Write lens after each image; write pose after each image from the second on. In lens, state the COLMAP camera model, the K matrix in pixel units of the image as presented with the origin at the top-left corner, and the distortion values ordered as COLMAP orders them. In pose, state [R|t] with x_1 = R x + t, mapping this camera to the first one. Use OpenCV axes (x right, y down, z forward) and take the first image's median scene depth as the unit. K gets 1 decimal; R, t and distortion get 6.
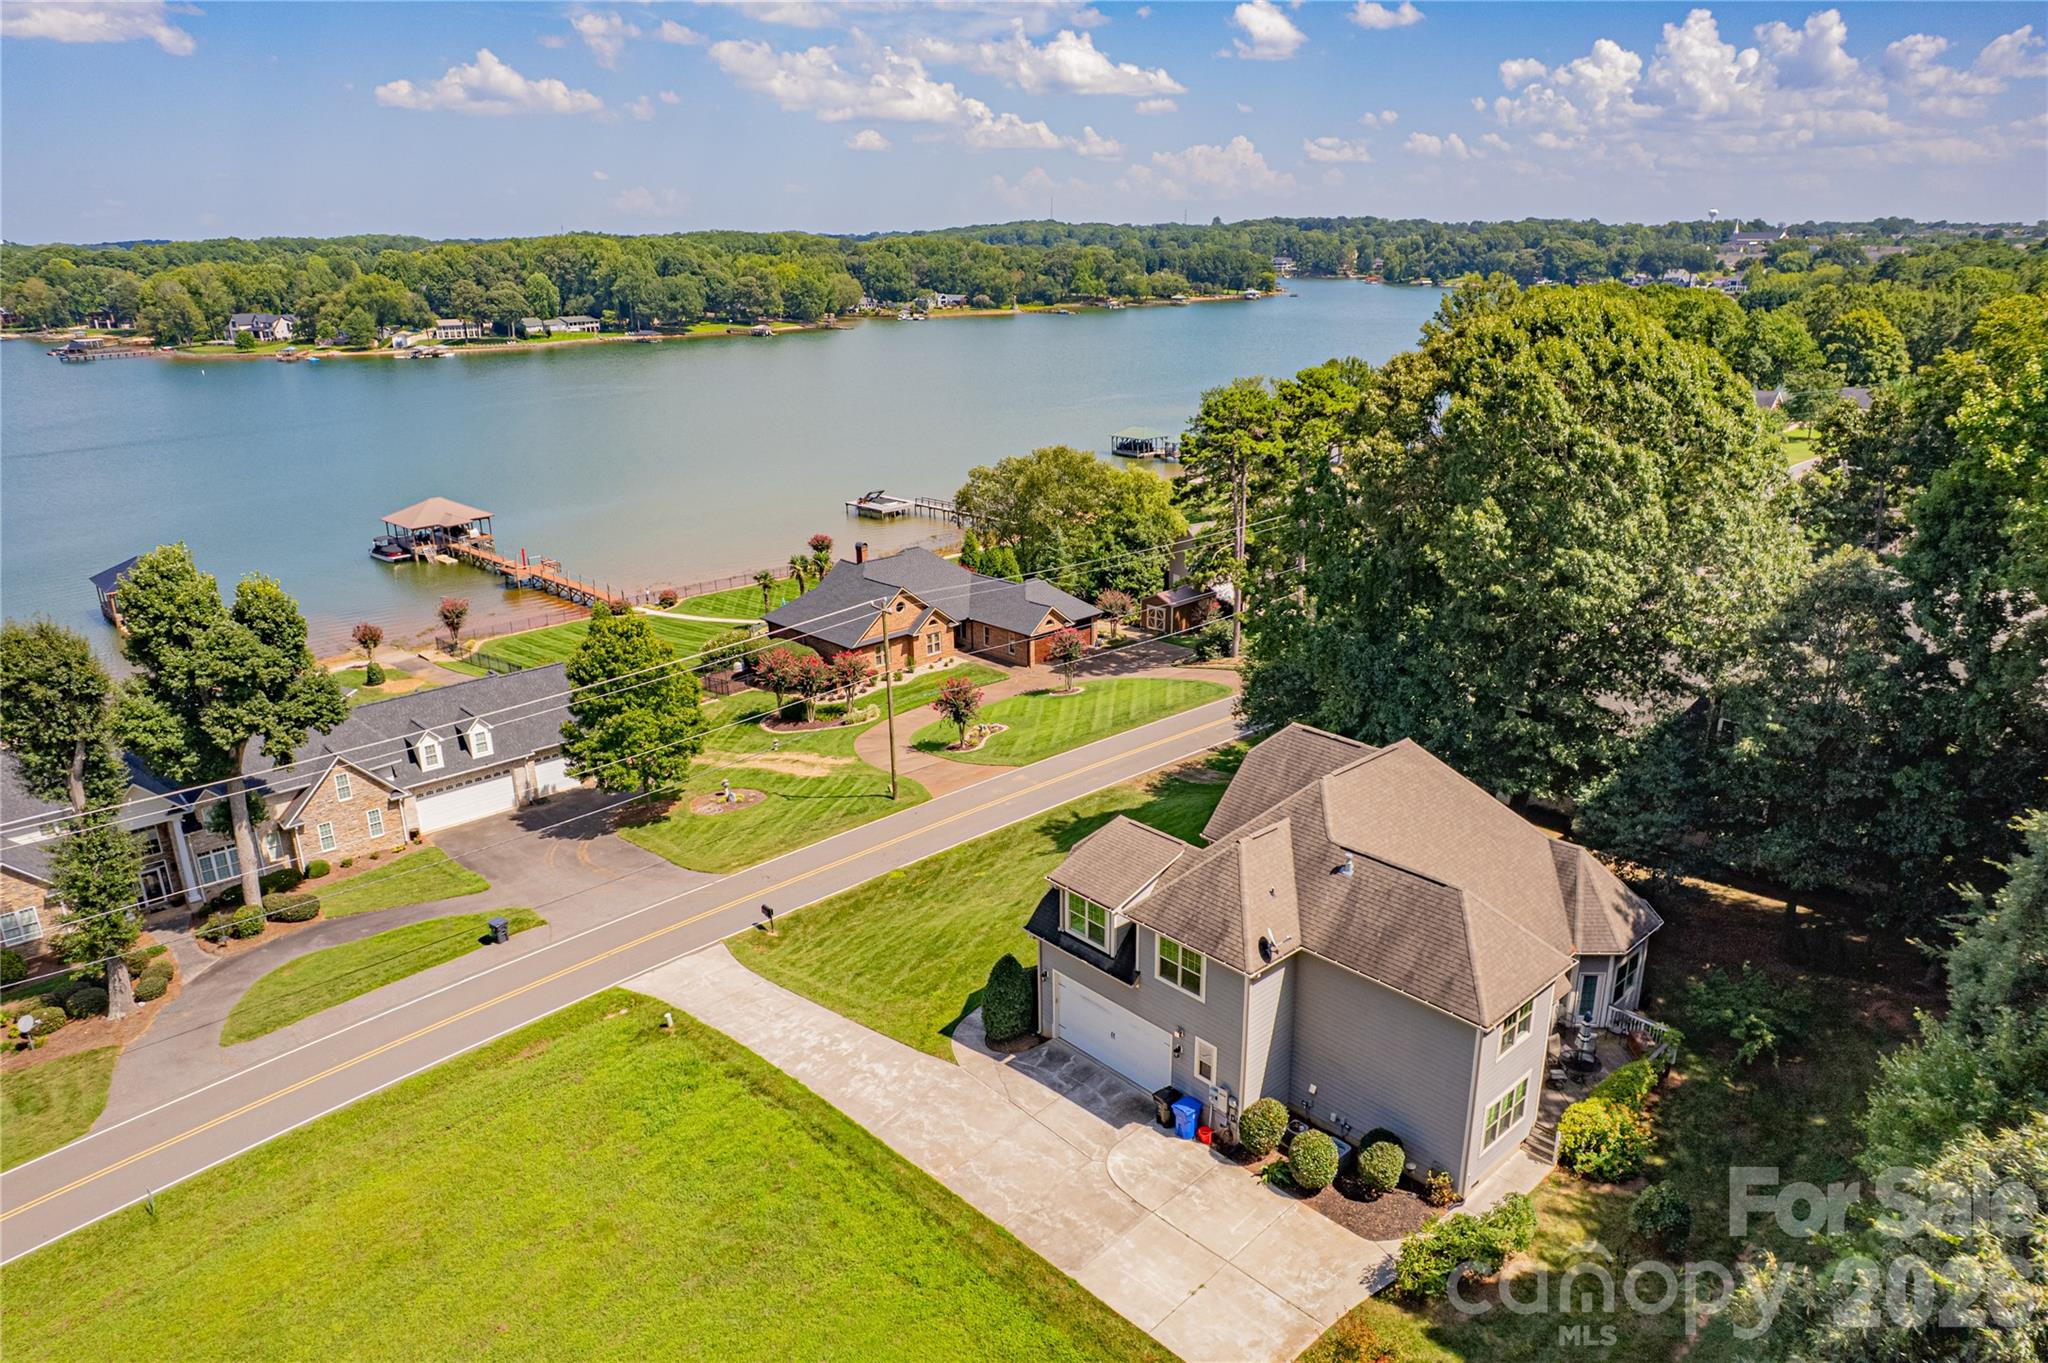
lens RADIAL K [[1328.8, 0, 1026.8], [0, 1328.8, 668.6], [0, 0, 1]] dist [-0.068442, 0.058913]
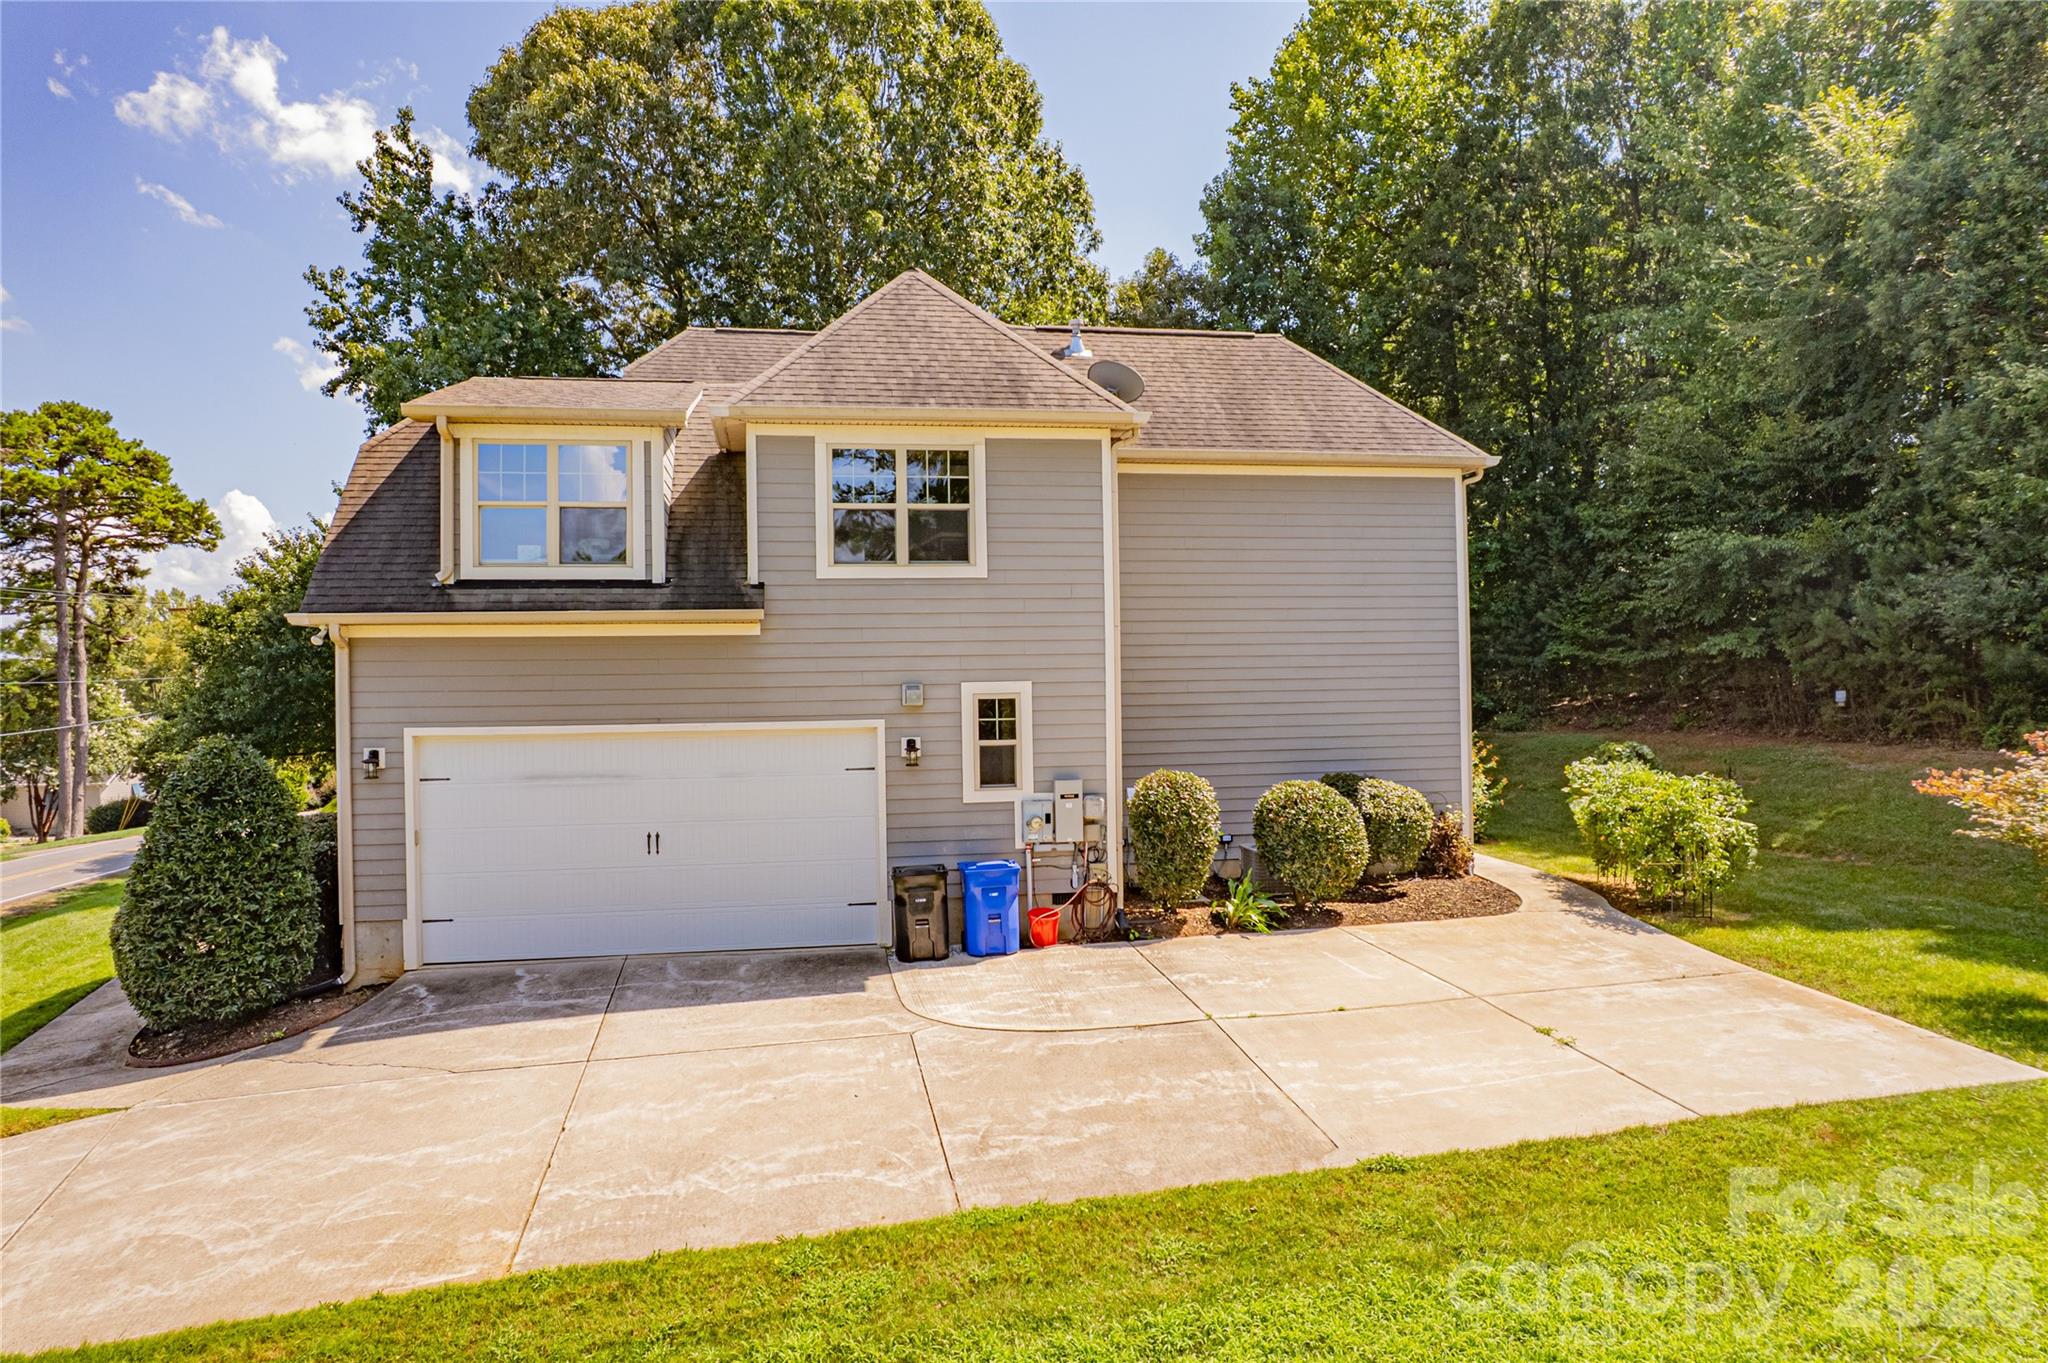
lens RADIAL K [[1328.8, 0, 1030.1], [0, 1328.8, 685.0], [0, 0, 1]] dist [-0.068442, 0.058913]
pose [[0.524079, 0.017037, 0.851499, -0.080111], [0.269602, 0.945065, -0.184844, 0.143046], [-0.807871, 0.326438, 0.490695, 0.316280]]
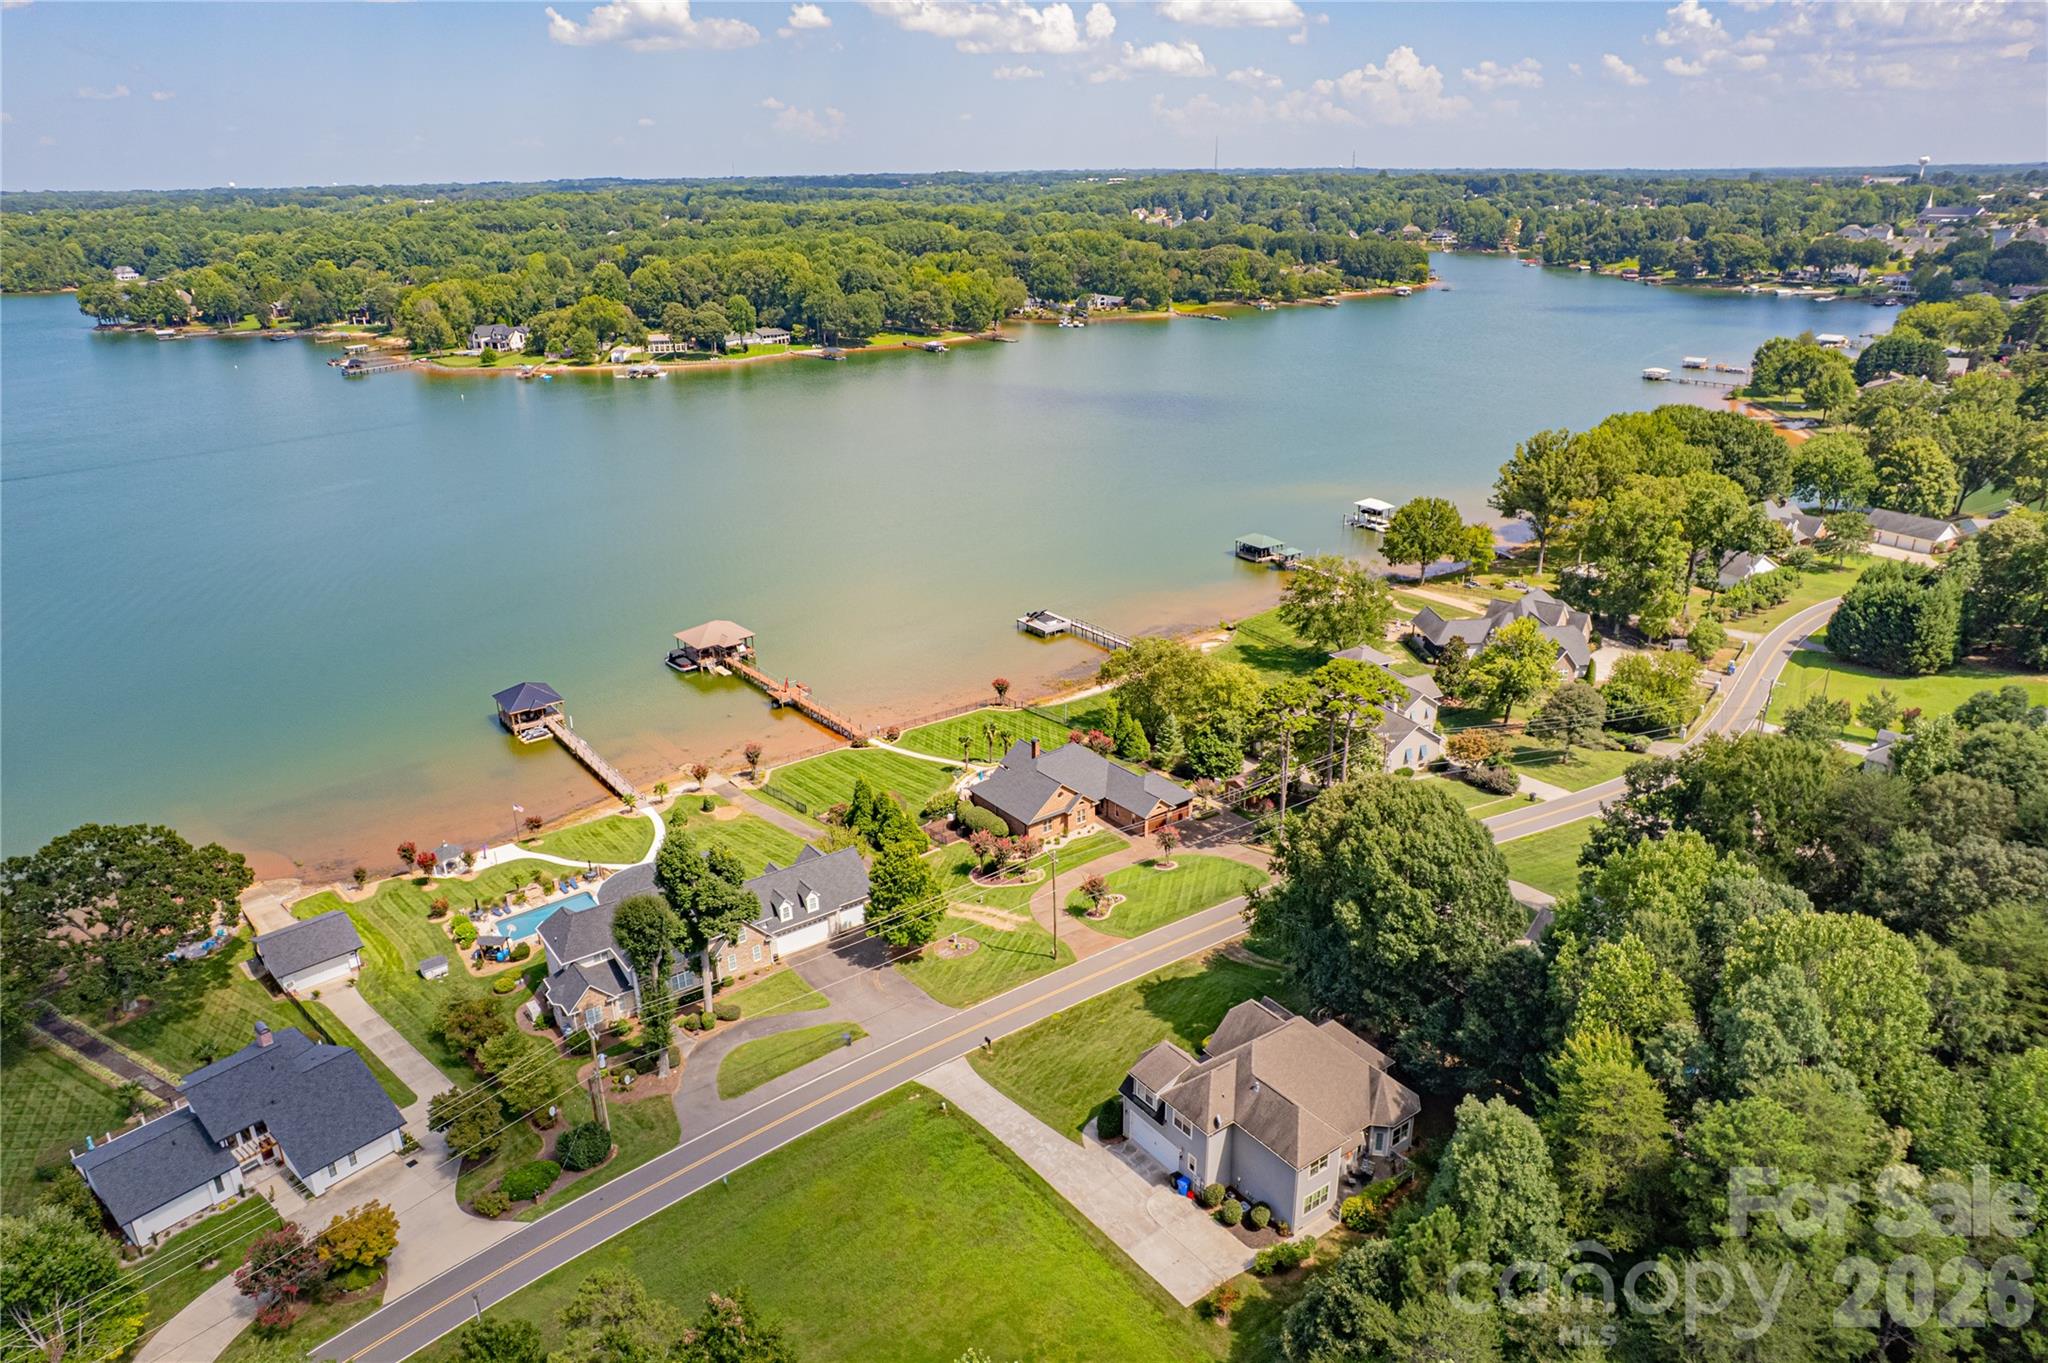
lens RADIAL K [[1328.8, 0, 1030.1], [0, 1328.8, 668.9], [0, 0, 1]] dist [-0.068442, 0.058913]
pose [[0.993523, 0.041007, -0.105970, 0.025167], [-0.035588, 0.997985, 0.052536, -0.268229], [0.107911, -0.048425, 0.992980, -0.504549]]
